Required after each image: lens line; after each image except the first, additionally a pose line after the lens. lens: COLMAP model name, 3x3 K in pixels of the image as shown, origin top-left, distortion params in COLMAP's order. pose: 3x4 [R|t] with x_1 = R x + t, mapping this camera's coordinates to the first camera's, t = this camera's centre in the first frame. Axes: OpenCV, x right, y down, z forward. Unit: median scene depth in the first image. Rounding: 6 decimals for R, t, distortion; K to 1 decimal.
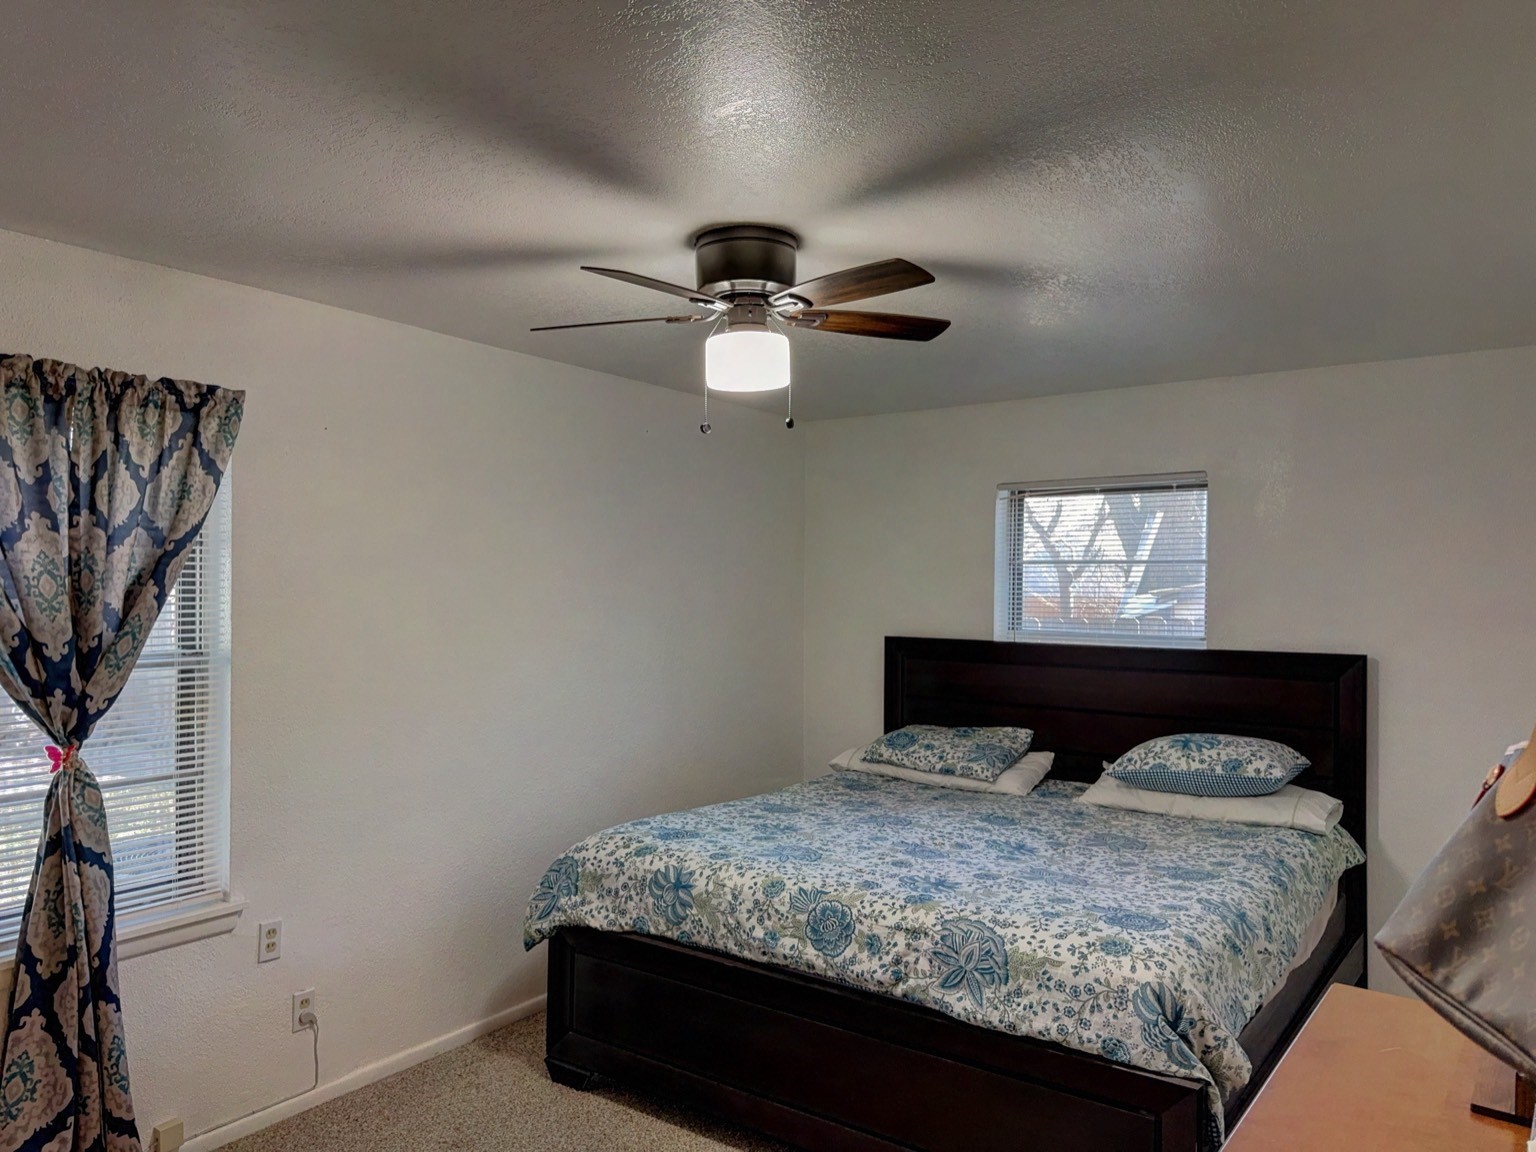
lens RADIAL K [[1070.1, 0, 768.0], [0, 1070.1, 576.0], [0, 0, 1]] dist [0.159987, -0.327508]
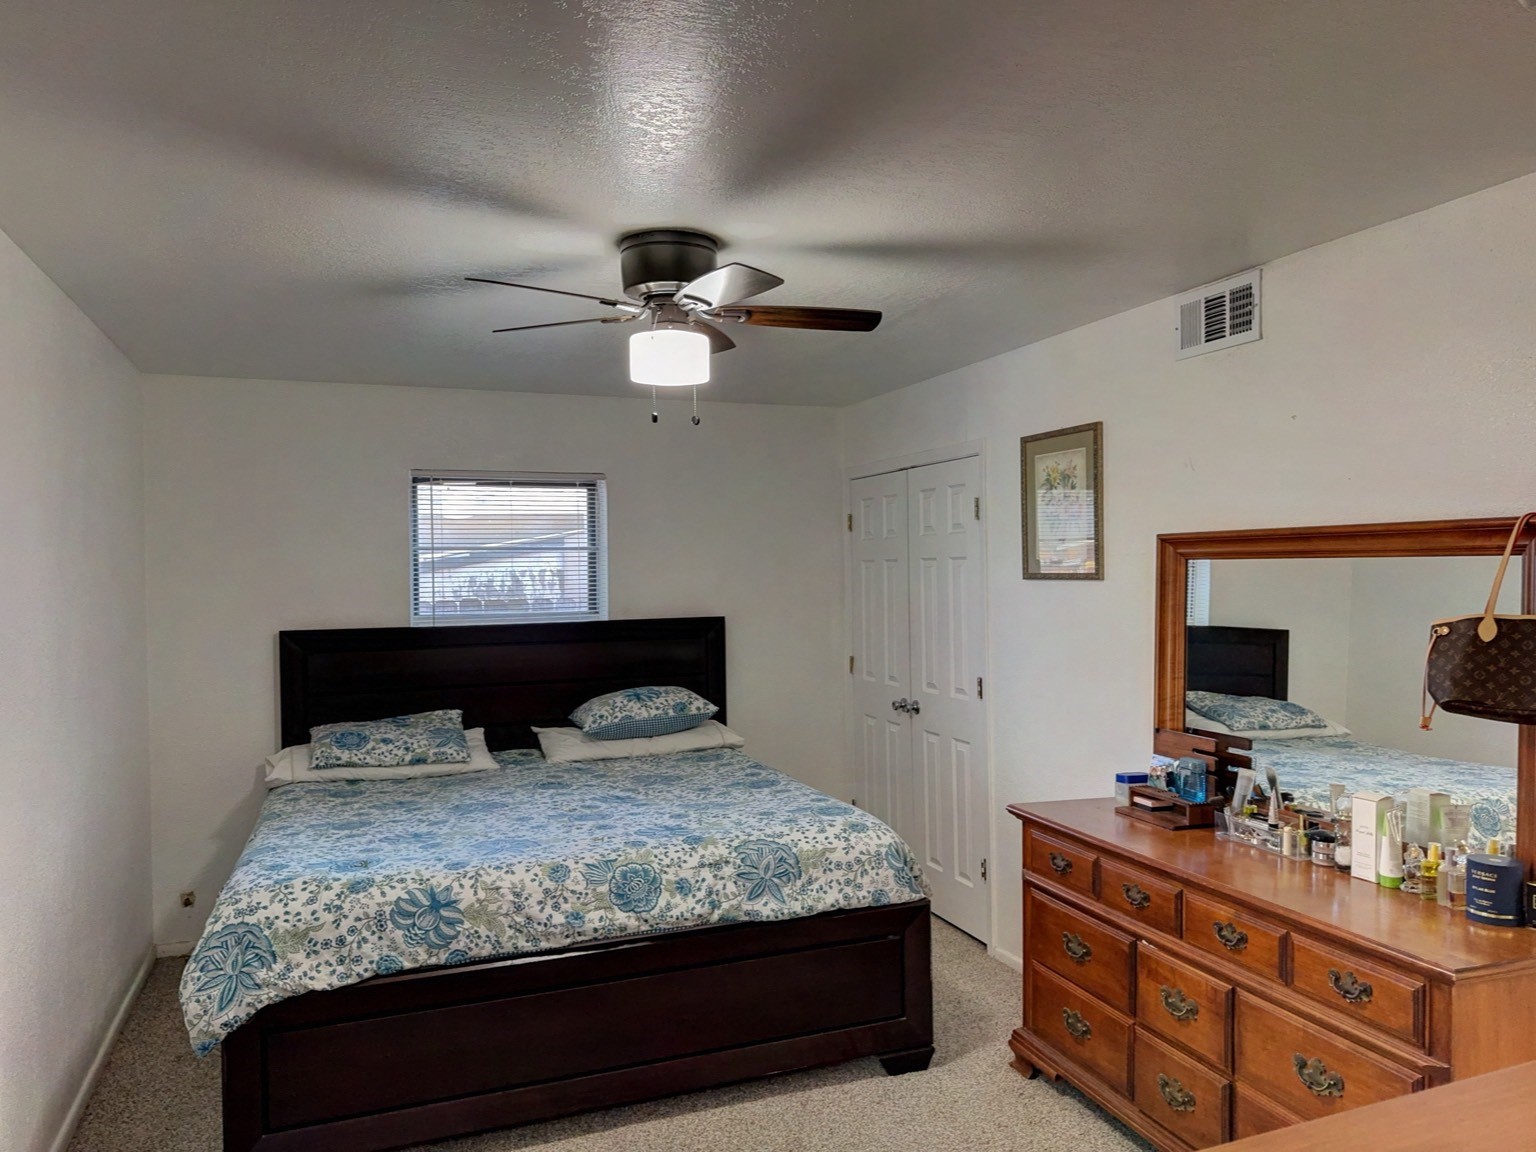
lens RADIAL K [[1070.1, 0, 768.0], [0, 1070.1, 576.0], [0, 0, 1]] dist [0.159987, -0.327508]
pose [[0.551790, -0.022199, 0.833687, -0.730840], [0.012608, 0.999753, 0.018276, -0.002178], [-0.833888, 0.000426, 0.551934, 0.287516]]
